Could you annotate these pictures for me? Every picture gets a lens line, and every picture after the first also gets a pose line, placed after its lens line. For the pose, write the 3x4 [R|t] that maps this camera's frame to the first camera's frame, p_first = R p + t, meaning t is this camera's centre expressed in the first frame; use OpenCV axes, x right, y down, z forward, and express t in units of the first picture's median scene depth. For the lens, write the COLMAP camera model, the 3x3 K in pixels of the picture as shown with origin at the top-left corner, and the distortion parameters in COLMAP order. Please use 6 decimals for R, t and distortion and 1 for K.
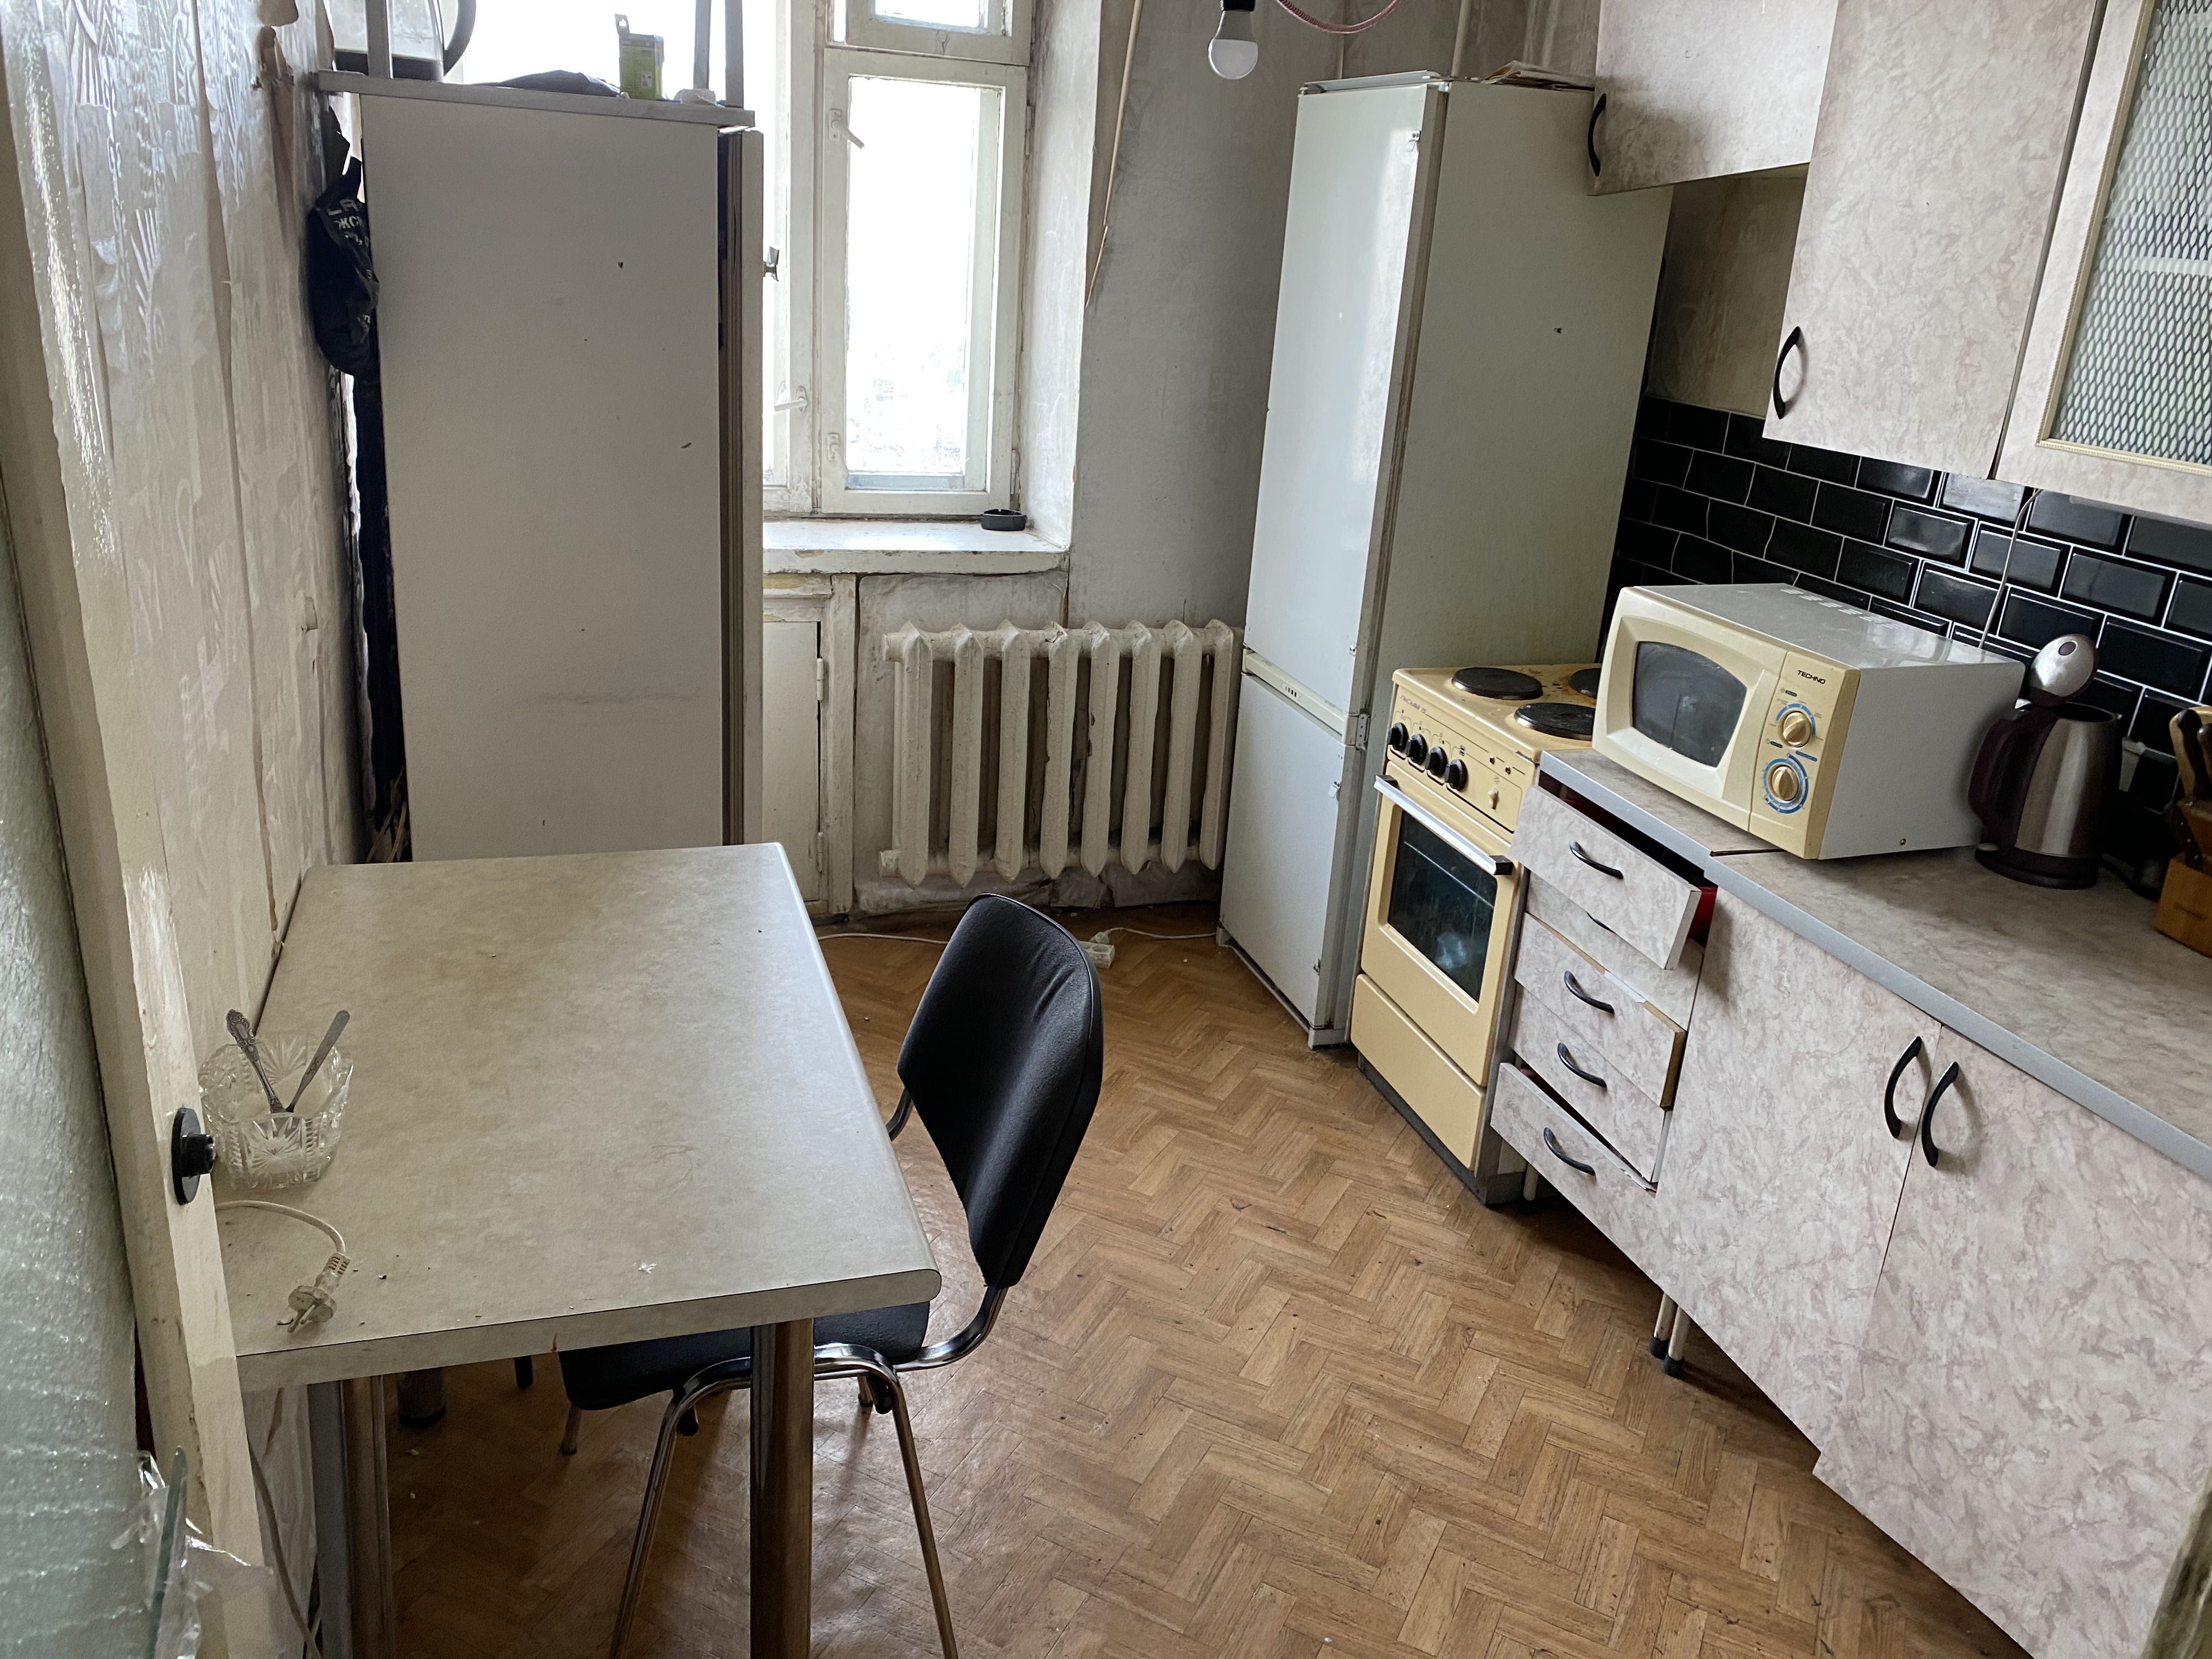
lens RADIAL K [[1683.1, 0, 1132.2], [0, 1683.1, 755.3], [0, 0, 1]] dist [0.044648, -0.022994]
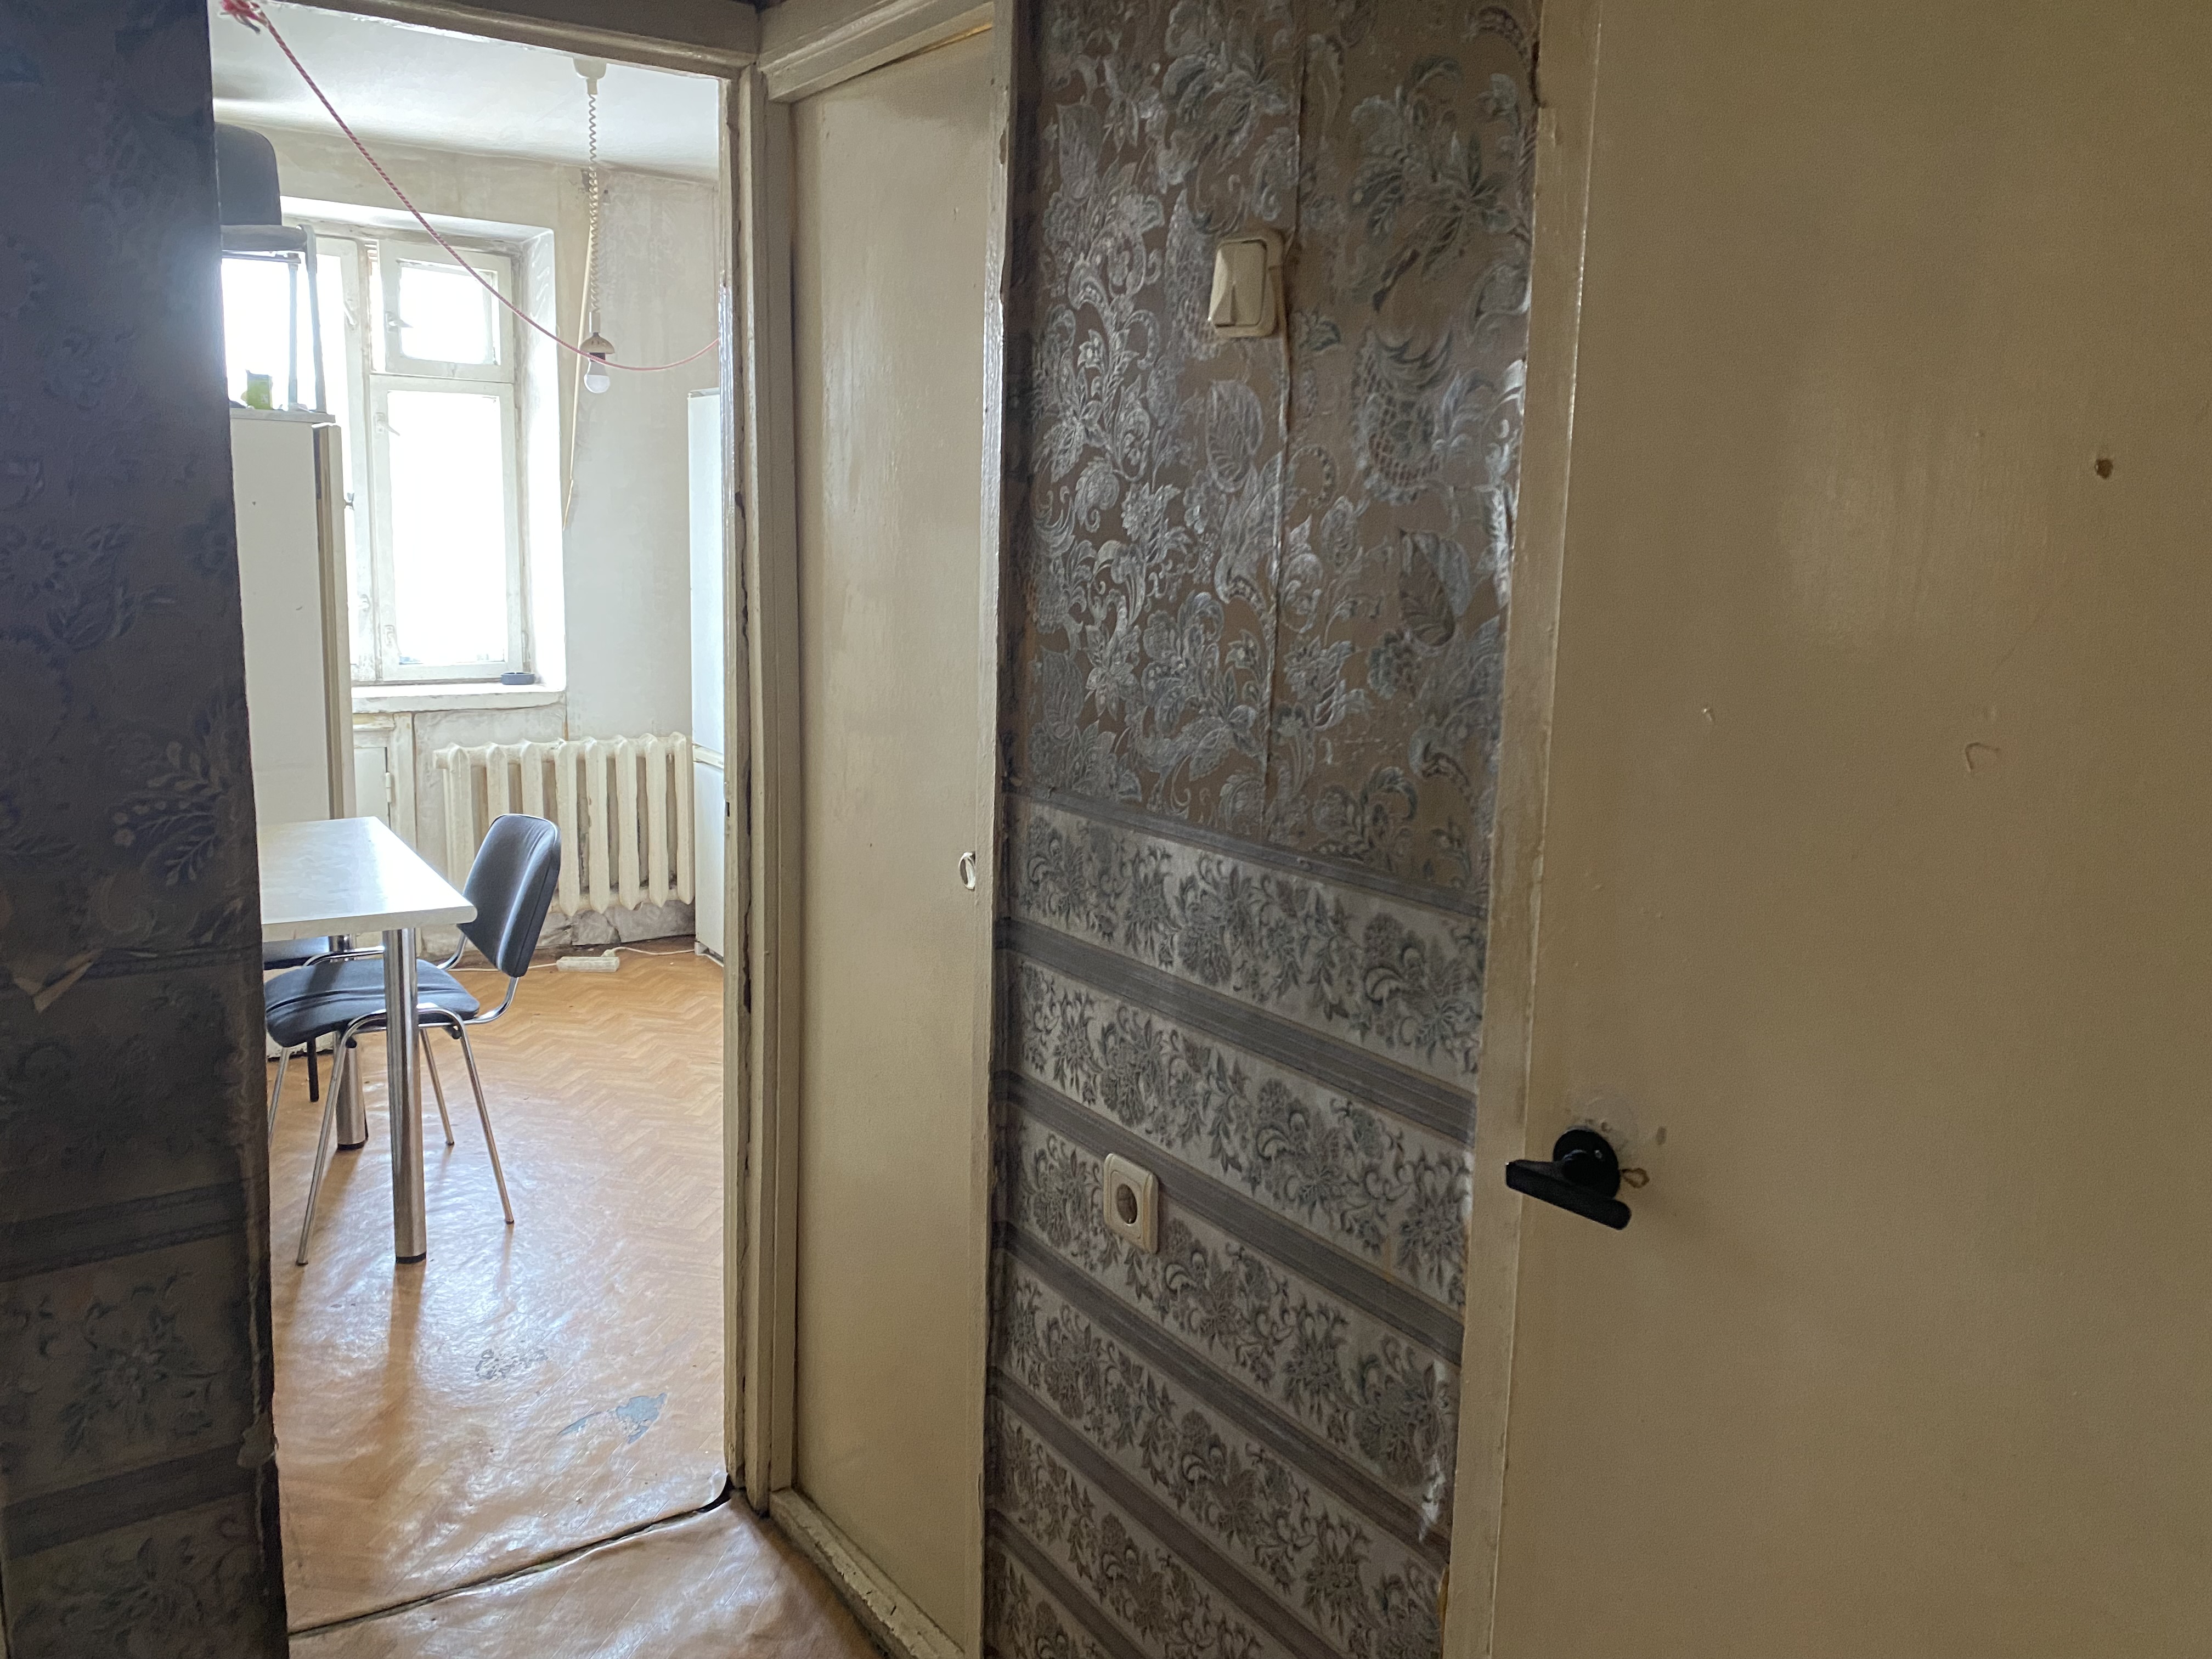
lens RADIAL K [[1683.1, 0, 1102.7], [0, 1683.1, 737.5], [0, 0, 1]] dist [0.044648, -0.022994]
pose [[0.969201, -0.082087, 0.232190, 0.074459], [0.119862, 0.980842, -0.153564, 0.210495], [-0.215136, 0.176665, 0.960472, -0.537426]]
